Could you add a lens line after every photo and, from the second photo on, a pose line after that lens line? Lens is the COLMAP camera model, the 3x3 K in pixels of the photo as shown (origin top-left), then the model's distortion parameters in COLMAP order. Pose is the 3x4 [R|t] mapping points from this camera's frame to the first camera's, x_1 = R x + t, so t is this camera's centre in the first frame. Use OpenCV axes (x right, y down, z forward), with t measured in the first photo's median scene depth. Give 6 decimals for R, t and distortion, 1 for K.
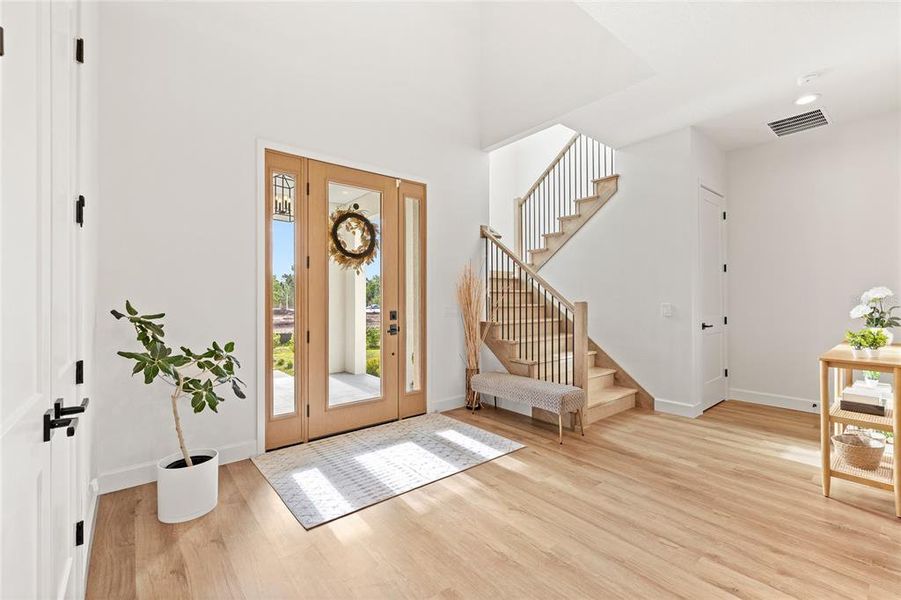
lens RADIAL K [[387.4, 0, 447.6], [0, 387.4, 294.6], [0, 0, 1]] dist [0.001942, -0.000045]
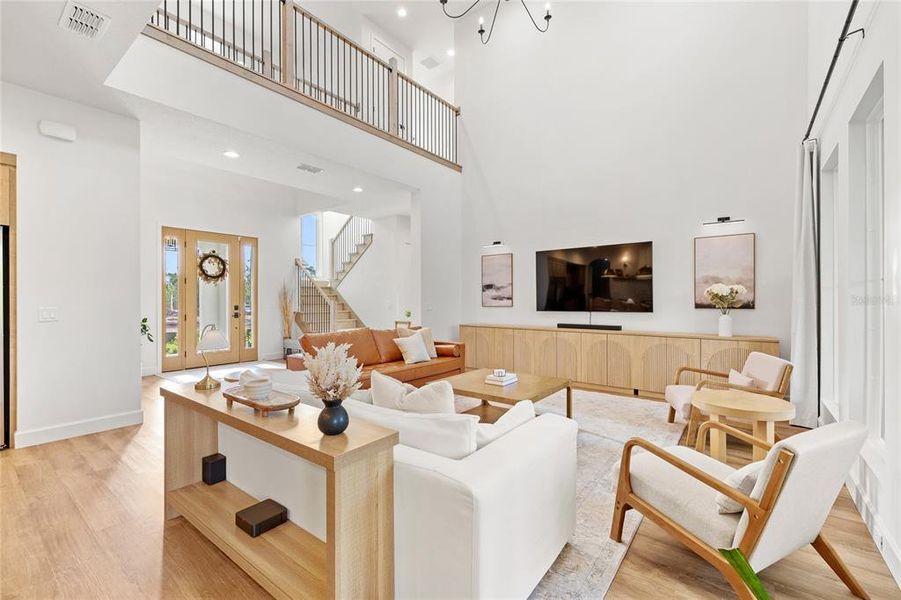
lens RADIAL K [[387.4, 0, 451.0], [0, 387.4, 299.5], [0, 0, 1]] dist [0.001942, -0.000045]
pose [[0.973099, -0.000261, 0.230389, 0.421490], [-0.001532, 0.999970, 0.007602, -0.002656], [-0.230384, -0.007750, 0.973069, -1.042057]]
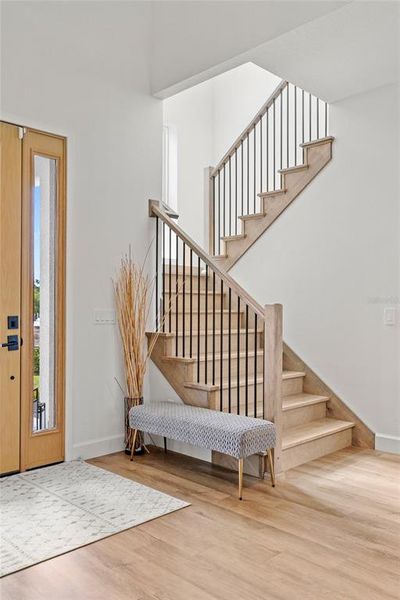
lens RADIAL K [[508.5, 0, 200.2], [0, 508.5, 302.2], [0, 0, 1]] dist [-0.002893, 0.003601]
pose [[0.994679, 0.006155, 0.102841, 0.093602], [-0.005837, 0.999977, -0.003388, 0.017472], [-0.102860, 0.002770, 0.994692, 0.052455]]
